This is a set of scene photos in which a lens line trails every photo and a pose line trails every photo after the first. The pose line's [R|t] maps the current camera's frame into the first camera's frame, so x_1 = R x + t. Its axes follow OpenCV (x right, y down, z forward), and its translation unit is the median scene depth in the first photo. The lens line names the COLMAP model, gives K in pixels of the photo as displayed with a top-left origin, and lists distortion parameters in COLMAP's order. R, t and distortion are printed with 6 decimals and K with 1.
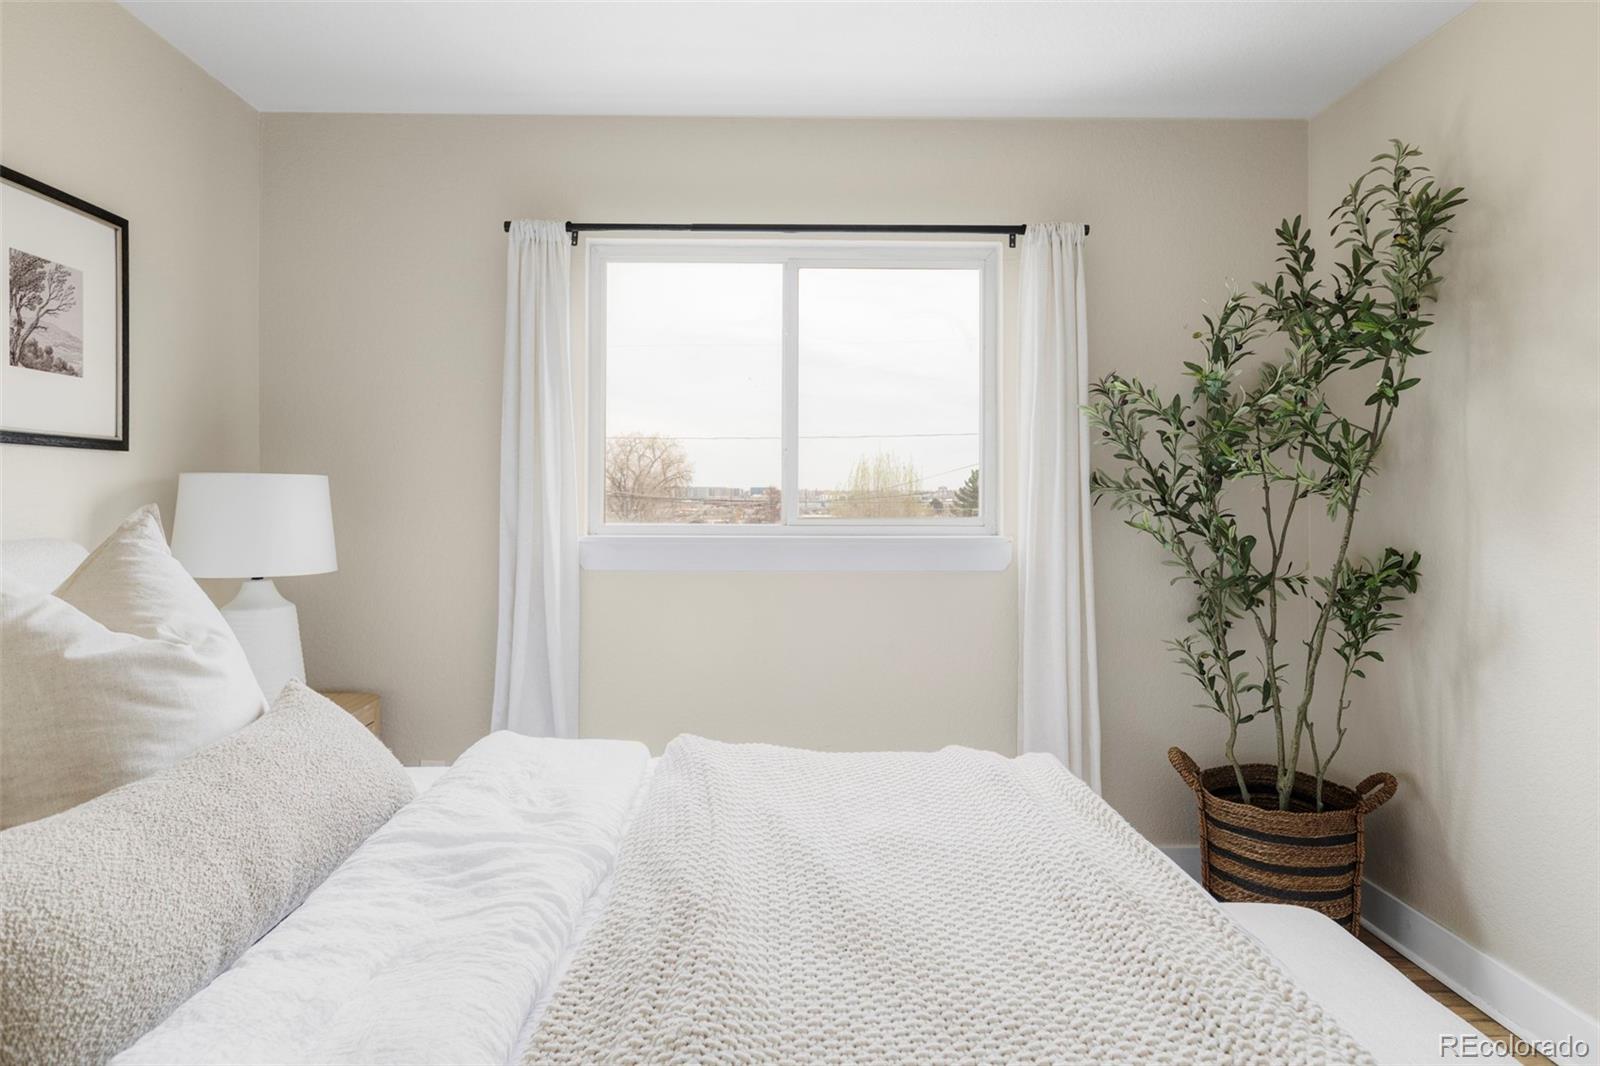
lens RADIAL K [[868.8, 0, 776.8], [0, 868.8, 493.3], [0, 0, 1]] dist [0.014671, -0.000491]
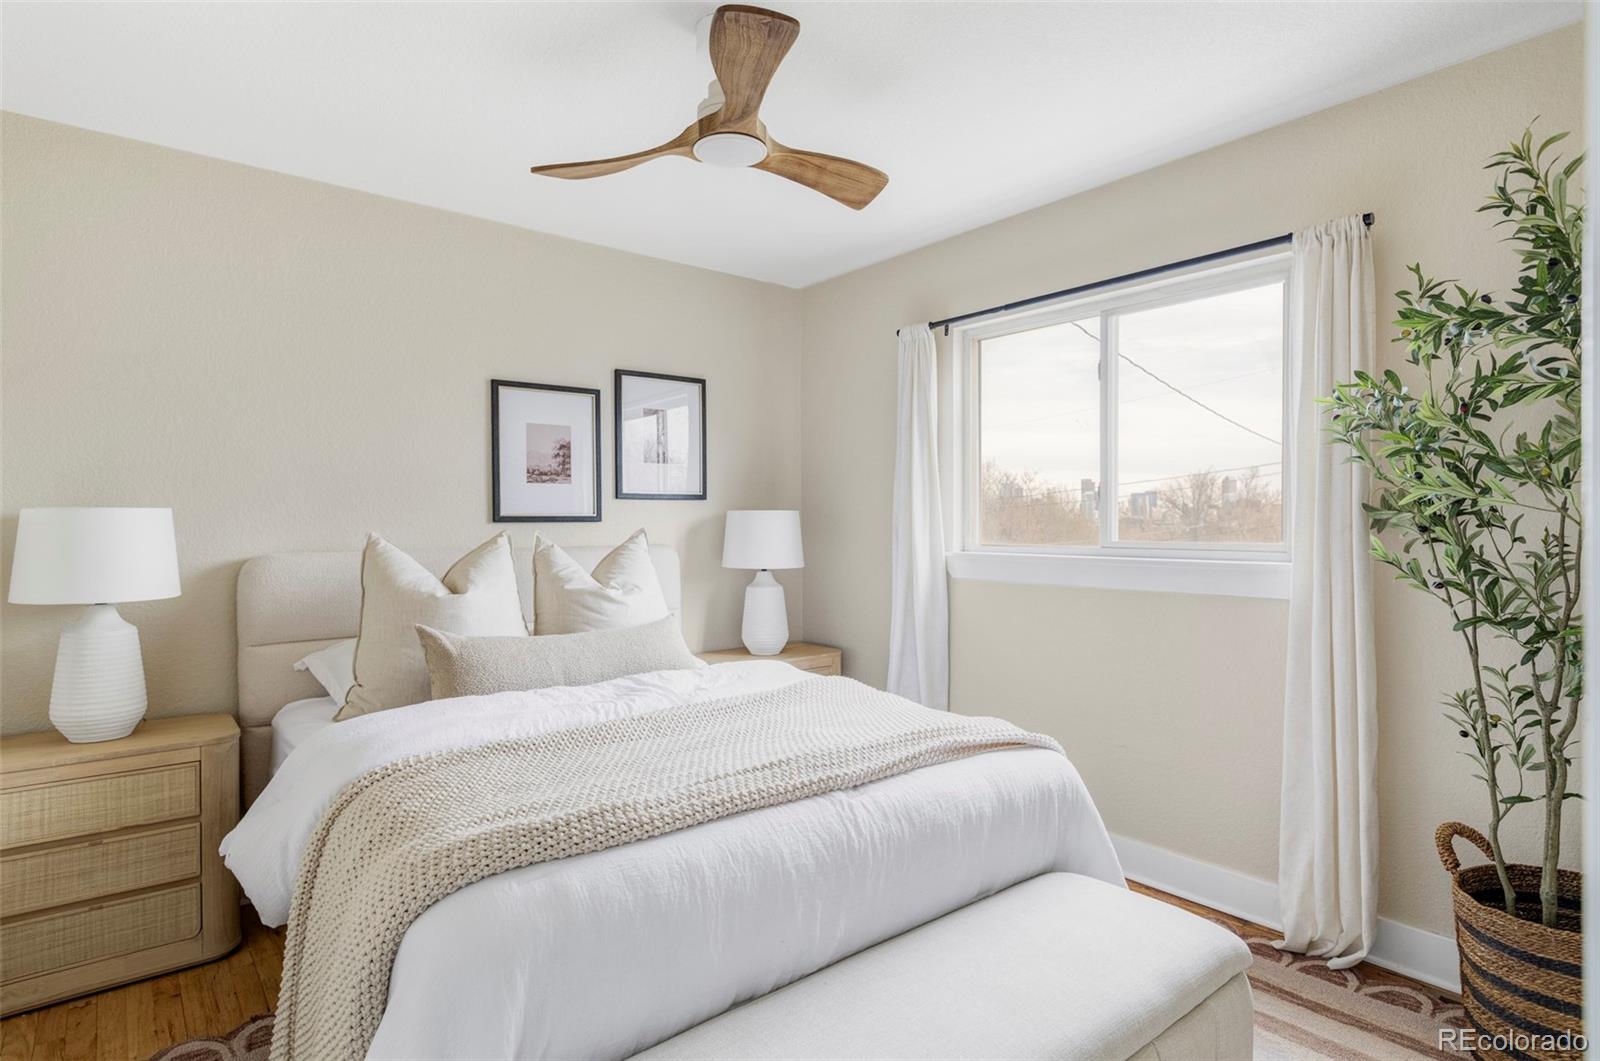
lens RADIAL K [[839.2, 0, 799.7], [0, 839.2, 517.5], [0, 0, 1]] dist [0.005237, -0.000647]
pose [[0.623031, -0.007377, -0.782163, 0.682004], [0.007659, 0.999965, -0.003330, -0.000387], [0.782160, -0.003916, 0.623065, 0.013059]]
